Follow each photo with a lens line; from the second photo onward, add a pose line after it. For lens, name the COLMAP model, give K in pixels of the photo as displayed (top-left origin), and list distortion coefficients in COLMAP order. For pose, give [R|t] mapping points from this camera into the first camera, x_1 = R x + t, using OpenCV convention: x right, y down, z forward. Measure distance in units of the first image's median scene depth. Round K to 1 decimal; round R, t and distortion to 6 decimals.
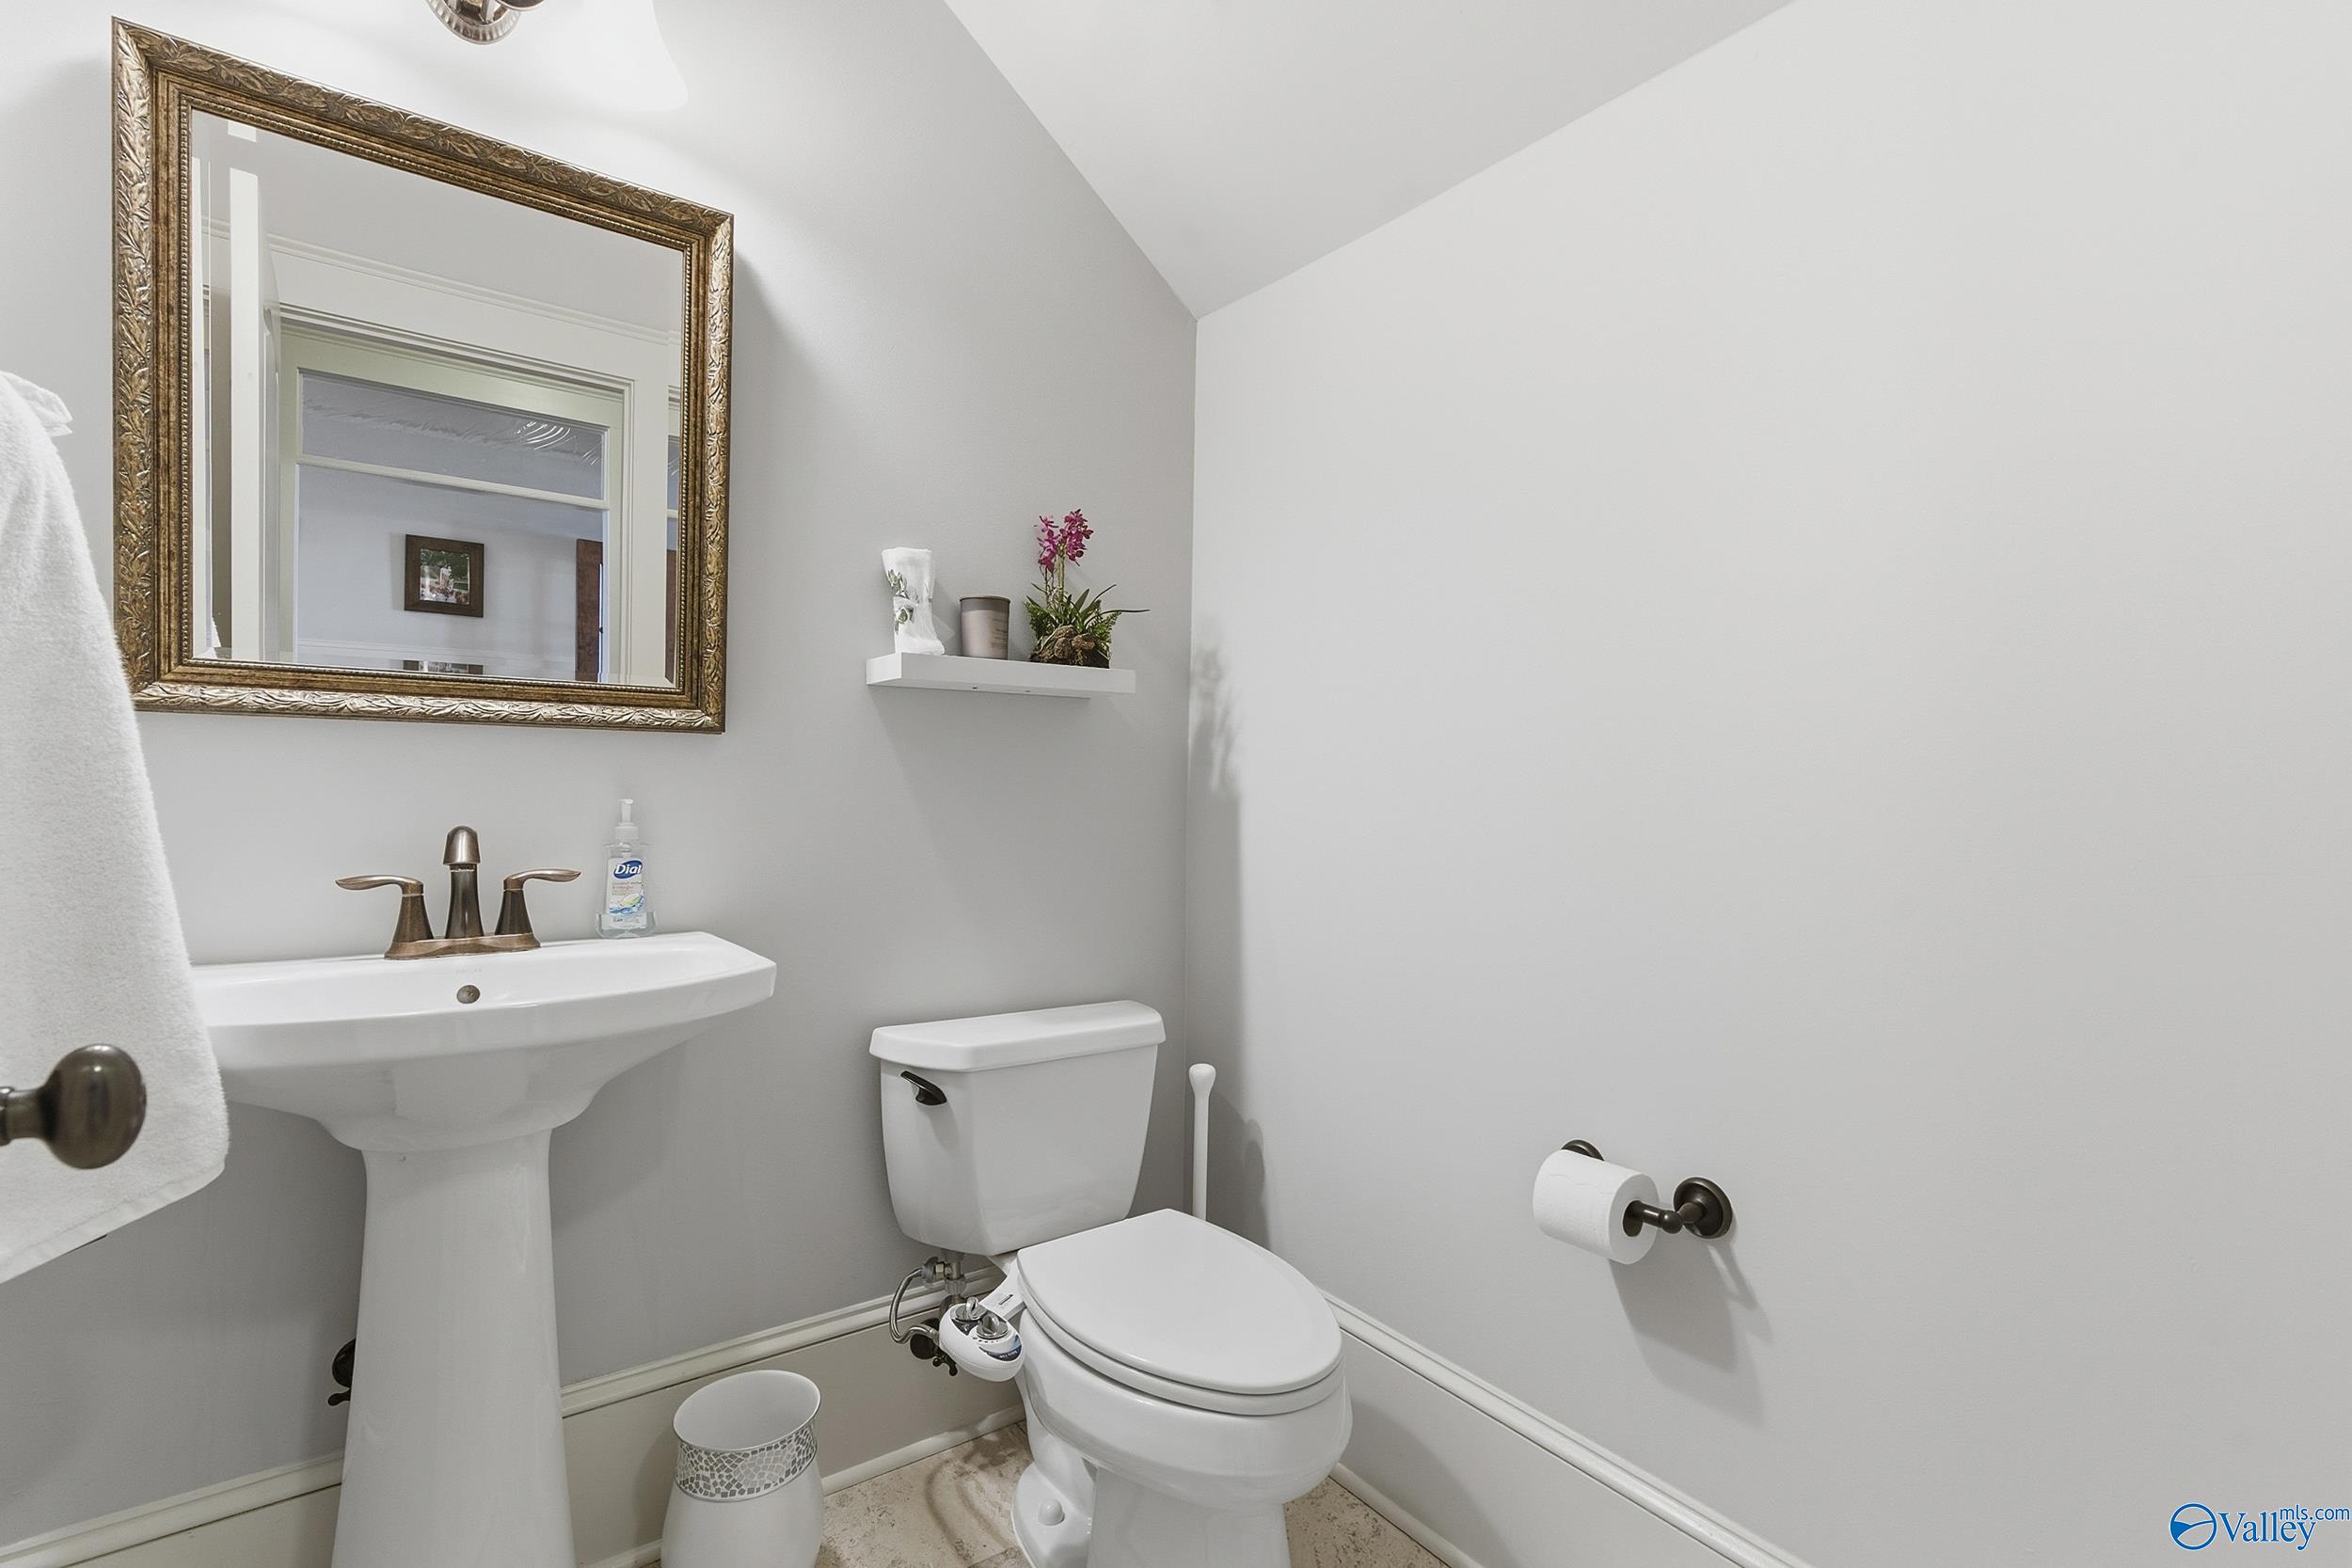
lens RADIAL K [[1061.7, 0, 1171.1], [0, 1061.7, 792.4], [0, 0, 1]] dist [-0.004941, 0.000098]
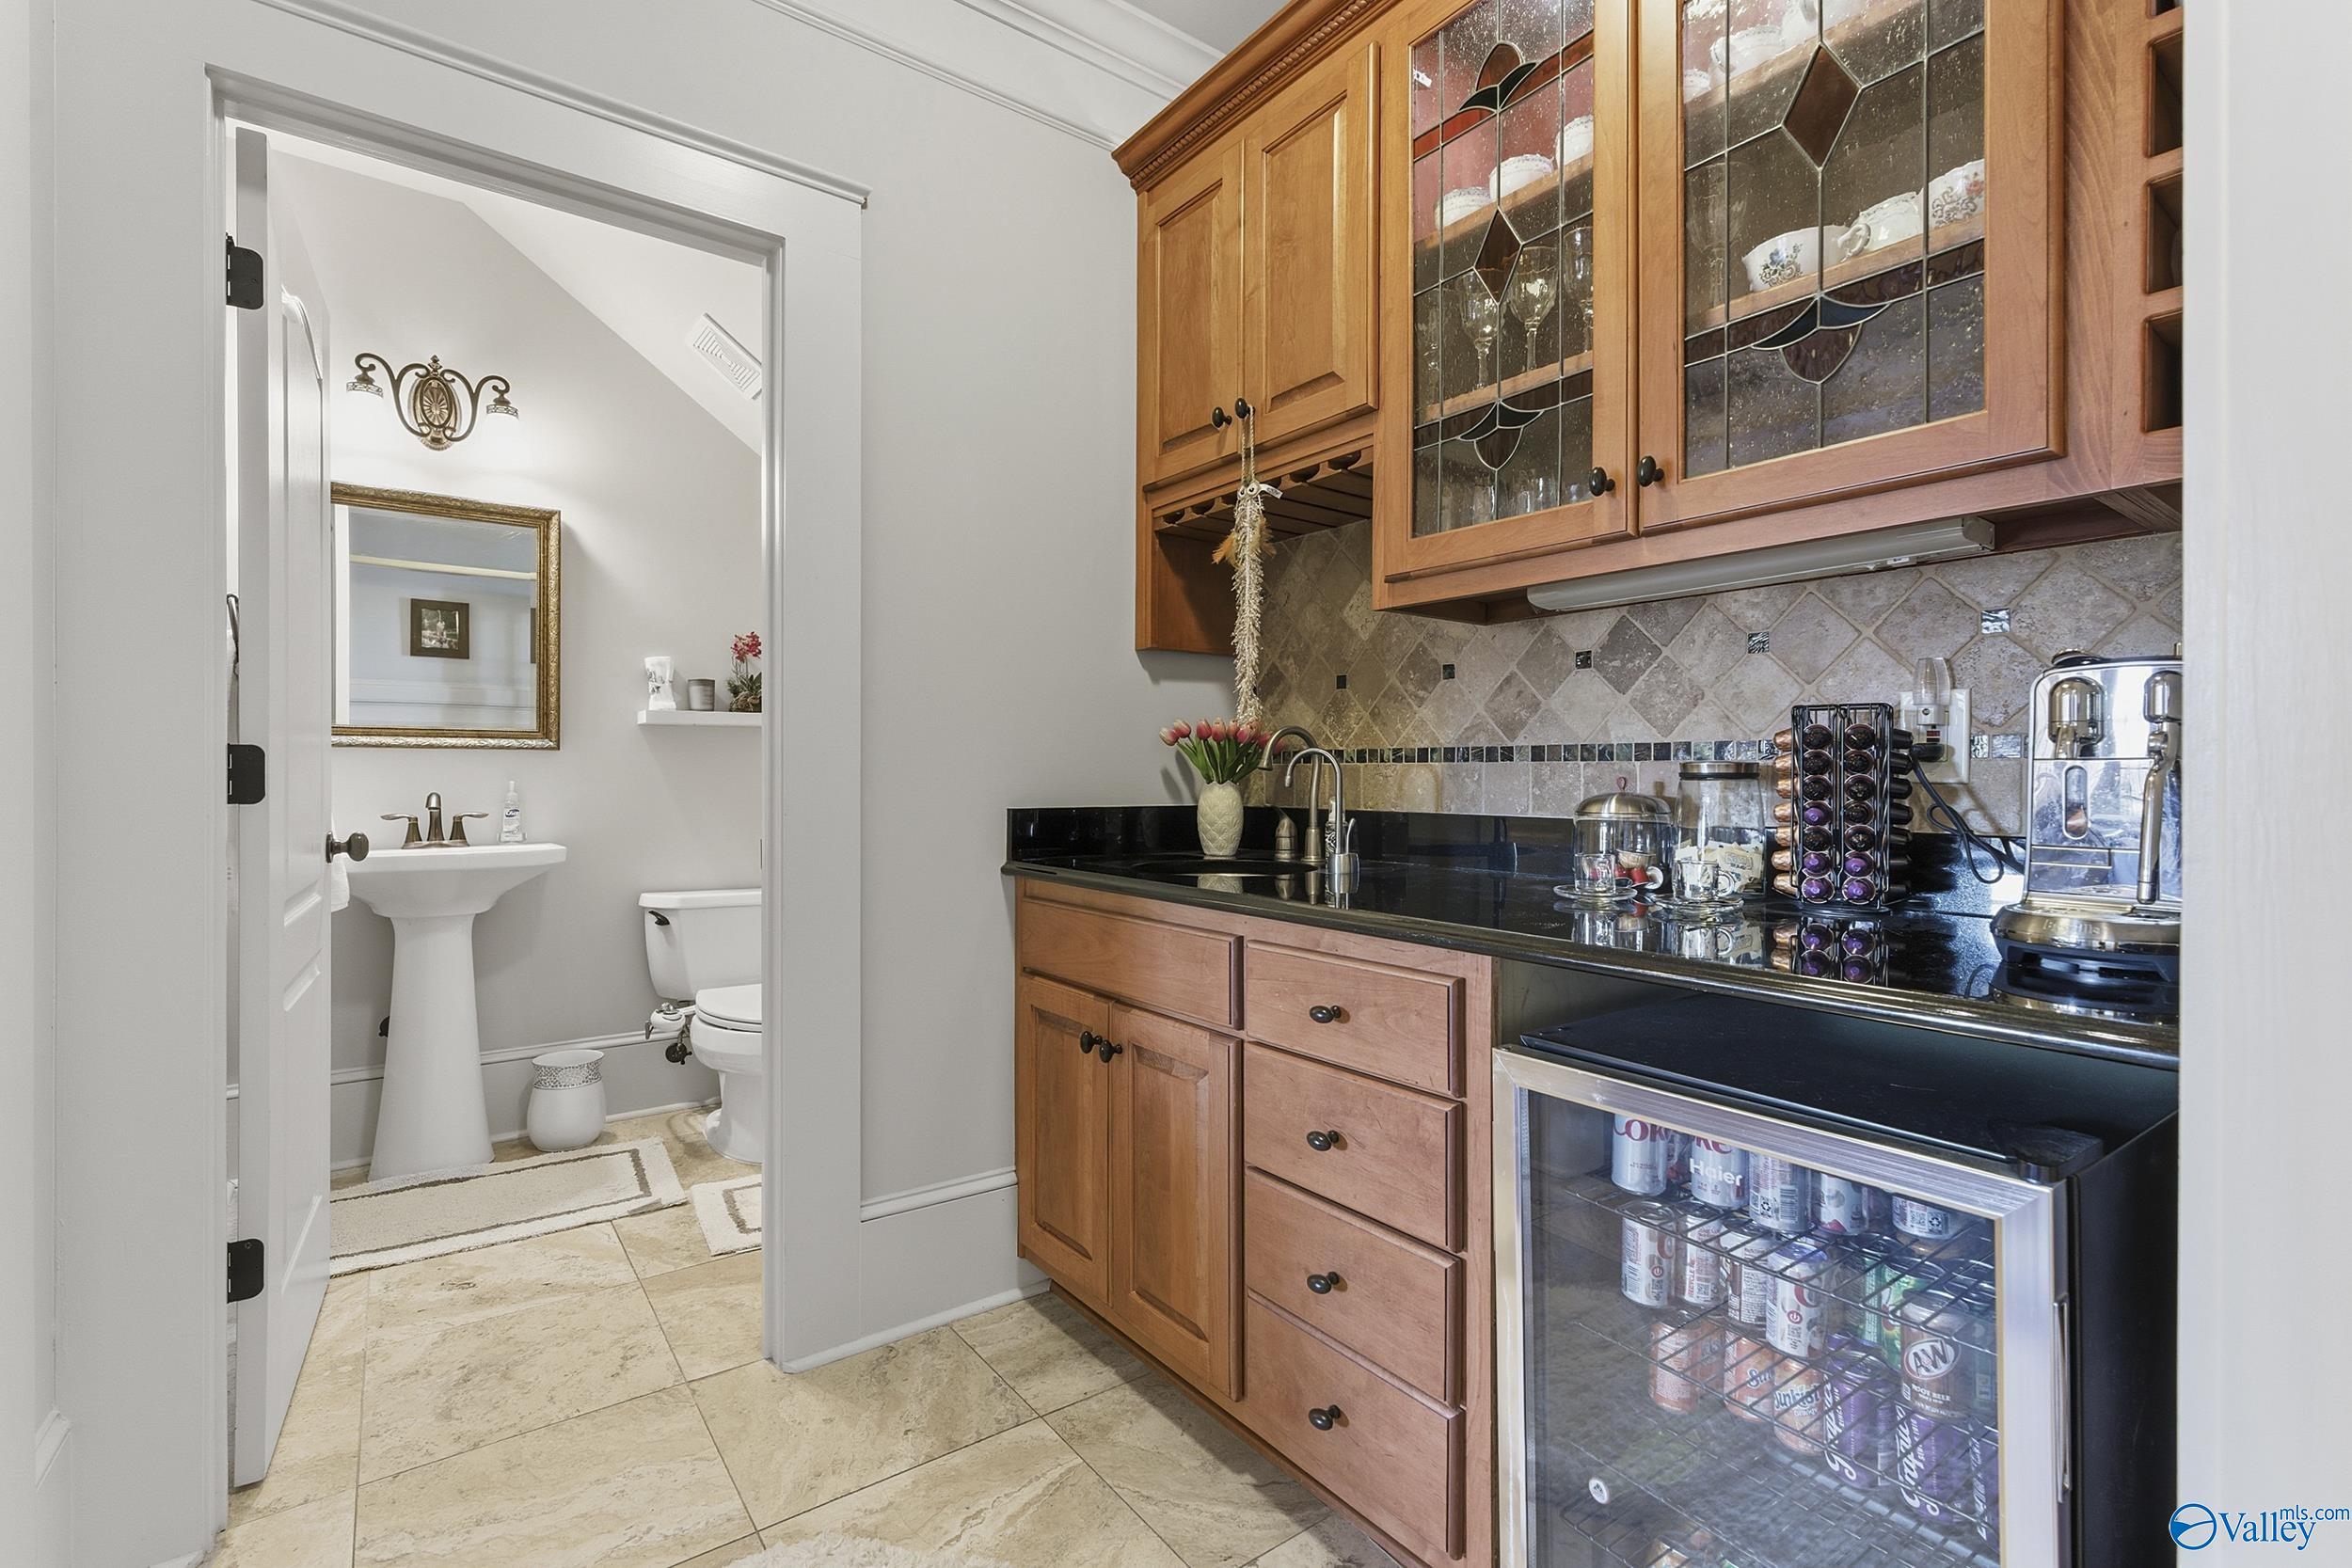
lens RADIAL K [[1061.7, 0, 1182.7], [0, 1061.7, 775.4], [0, 0, 1]] dist [-0.004941, 0.000098]
pose [[0.999887, -0.014869, 0.002322, 0.819850], [0.014896, 0.999814, -0.012235, 0.039623], [-0.002140, 0.012268, 0.999922, -1.125420]]
